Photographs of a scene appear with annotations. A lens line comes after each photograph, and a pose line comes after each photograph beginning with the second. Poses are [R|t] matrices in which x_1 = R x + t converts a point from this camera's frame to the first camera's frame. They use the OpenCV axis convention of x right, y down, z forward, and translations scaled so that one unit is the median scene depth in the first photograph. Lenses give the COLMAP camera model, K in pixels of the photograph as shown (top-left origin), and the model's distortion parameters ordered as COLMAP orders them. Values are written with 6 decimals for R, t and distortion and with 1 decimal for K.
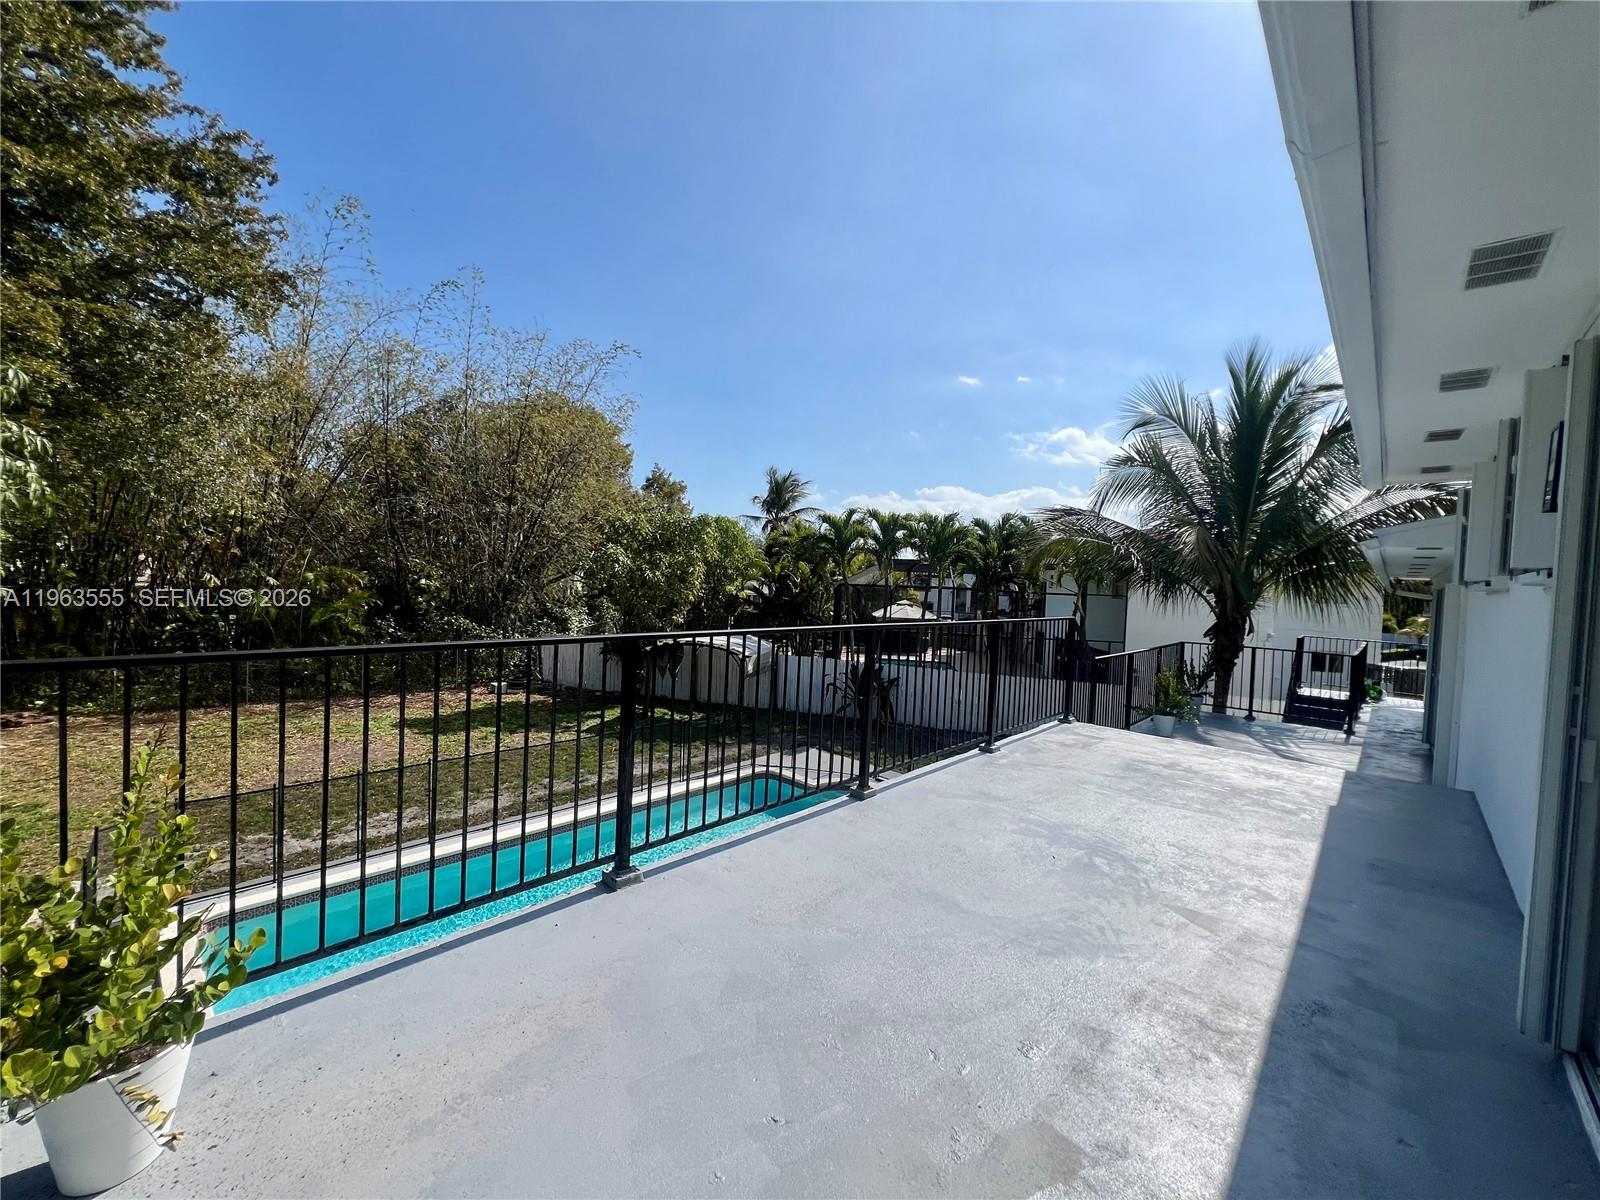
lens RADIAL K [[644.4, 0, 795.0], [0, 644.4, 592.0], [0, 0, 1]] dist [0.002720, 0.001865]
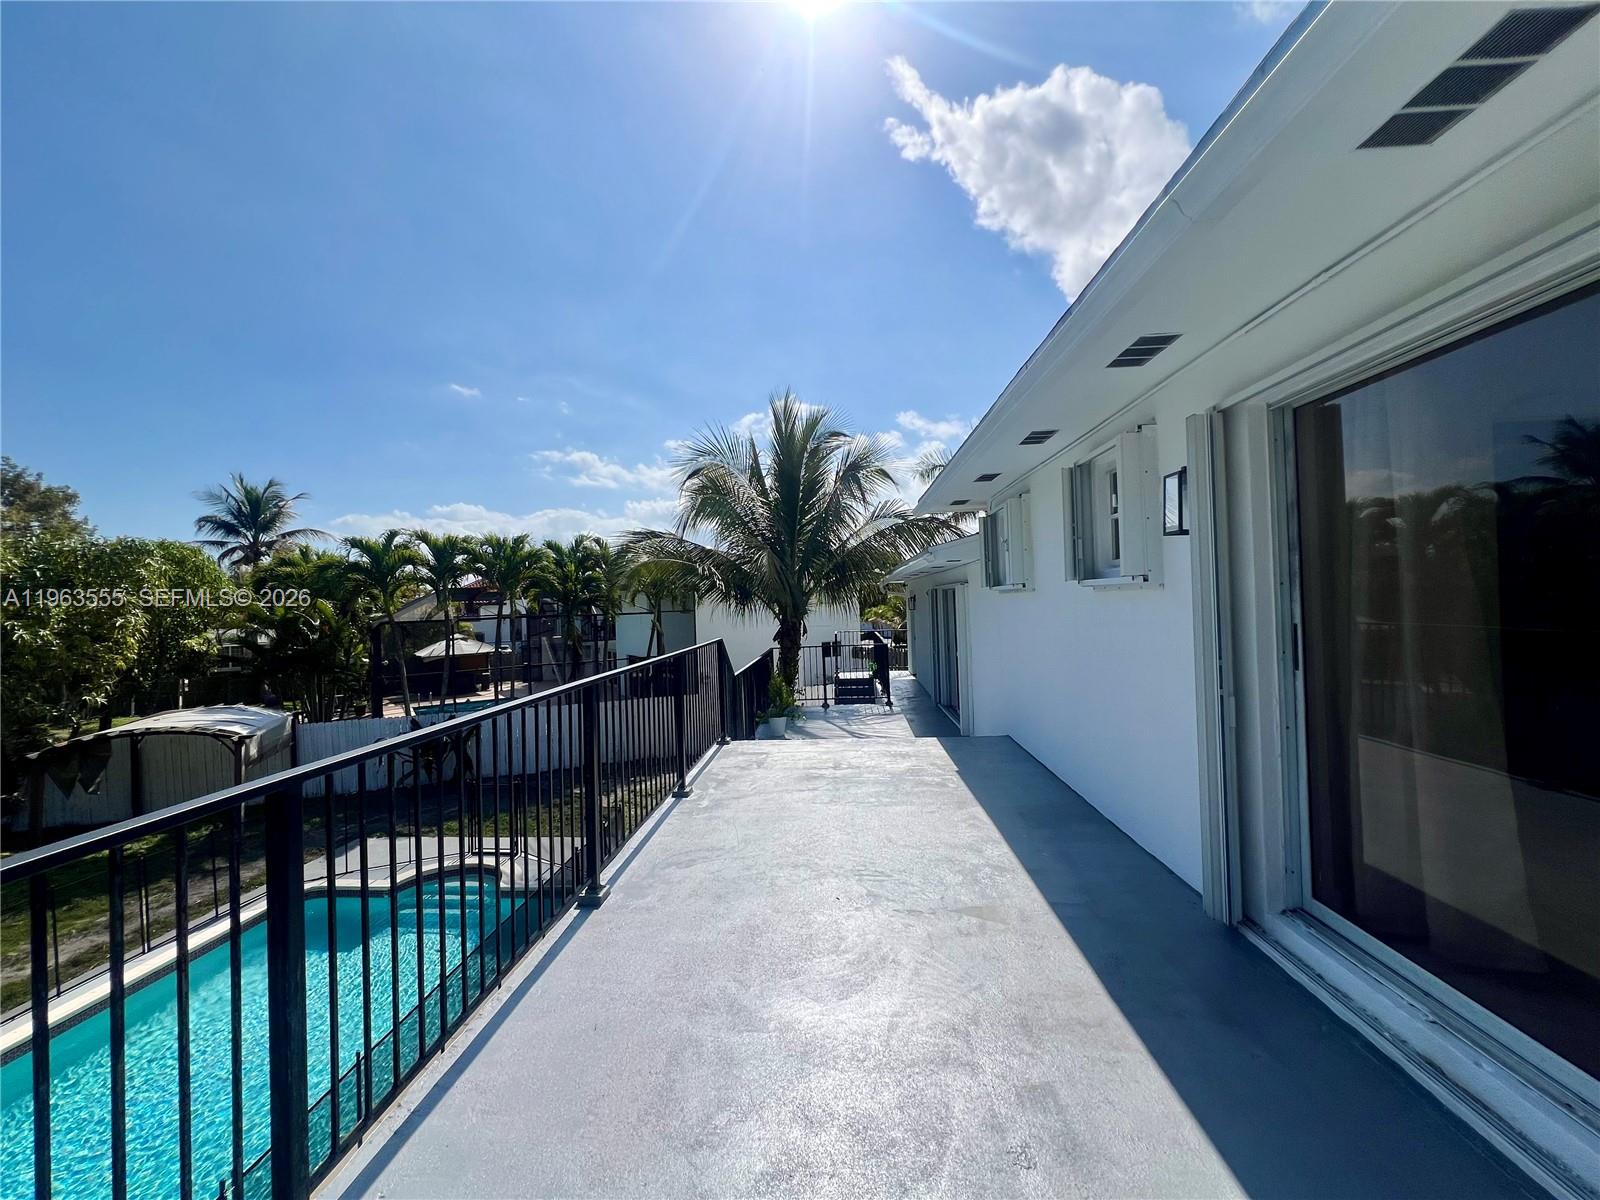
lens RADIAL K [[642.5, 0, 799.7], [0, 642.5, 596.9], [0, 0, 1]] dist [-0.002765, 0.000186]
pose [[0.770835, -0.063600, 0.633852, -0.035306], [0.079387, 0.996838, 0.003478, -0.006486], [-0.632069, 0.047639, 0.773446, 0.048097]]
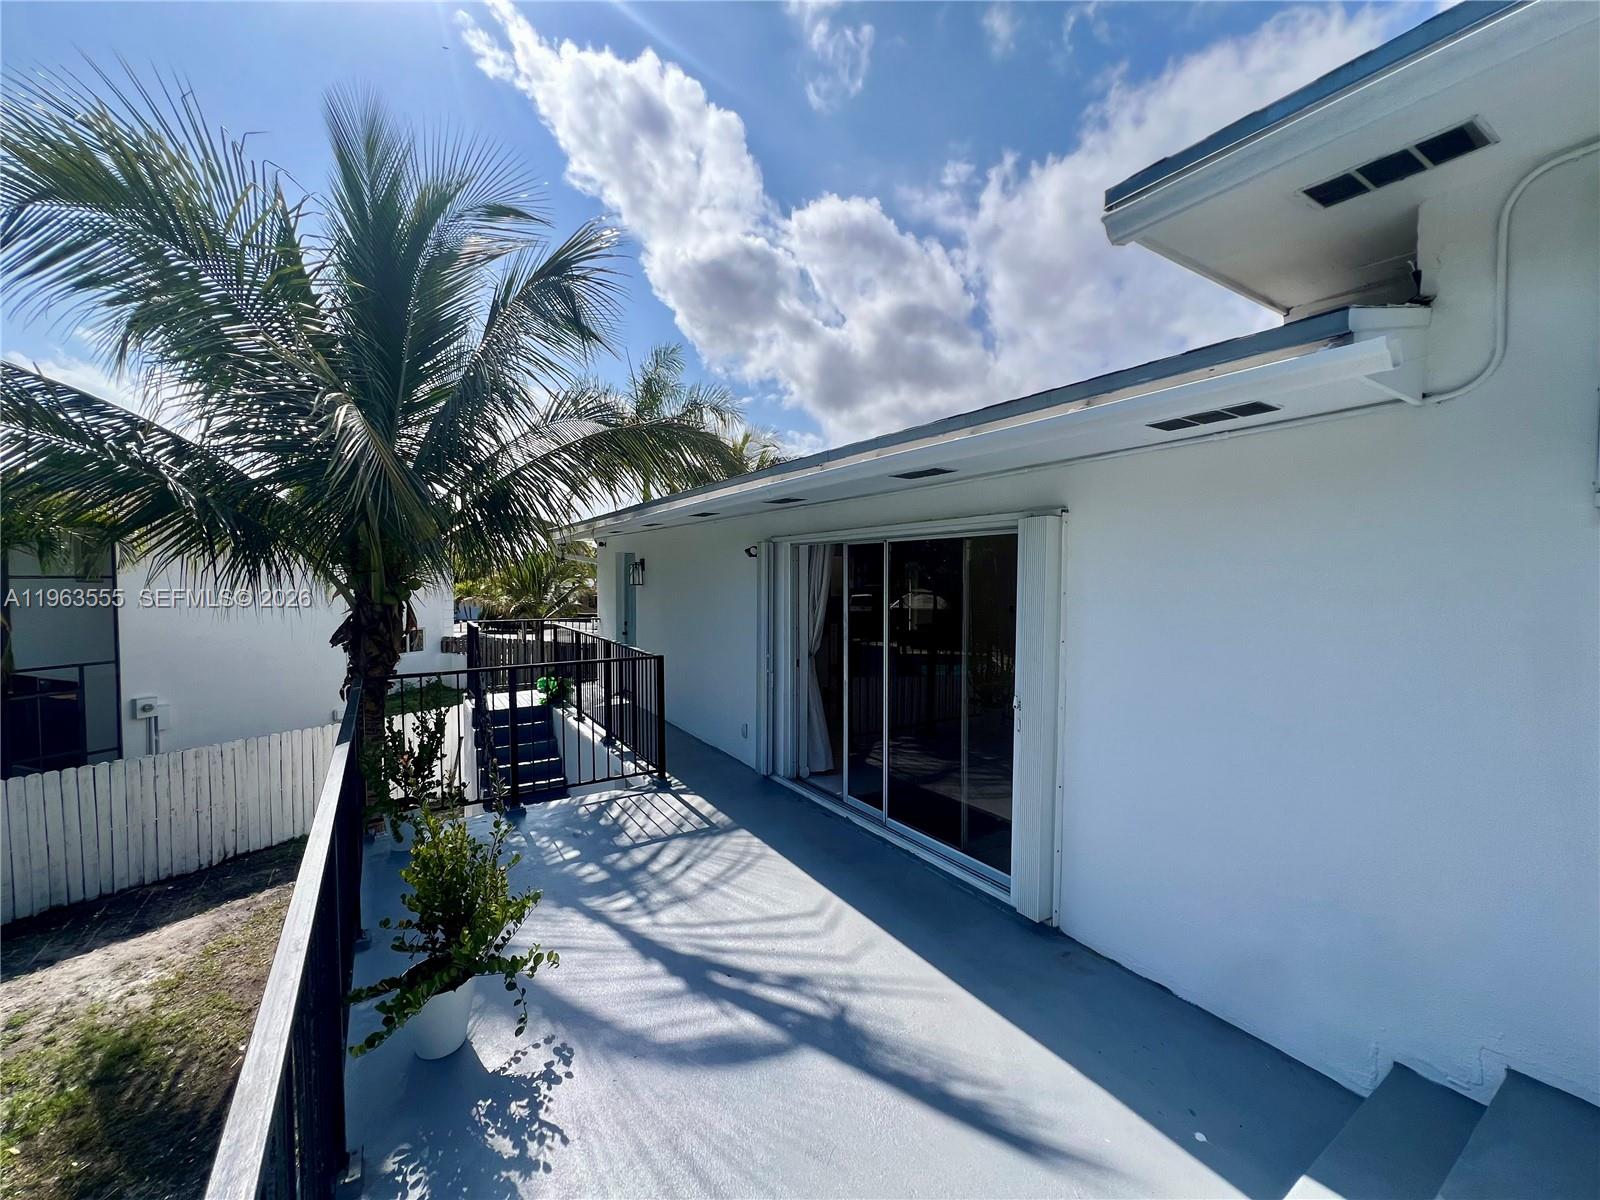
lens RADIAL K [[642.5, 0, 802.3], [0, 642.5, 596.2], [0, 0, 1]] dist [-0.002765, 0.000186]
pose [[0.236295, -0.073933, 0.968865, 0.142122], [0.030693, 0.997171, 0.068608, 0.003358], [-0.971197, 0.013526, 0.237895, 0.322883]]
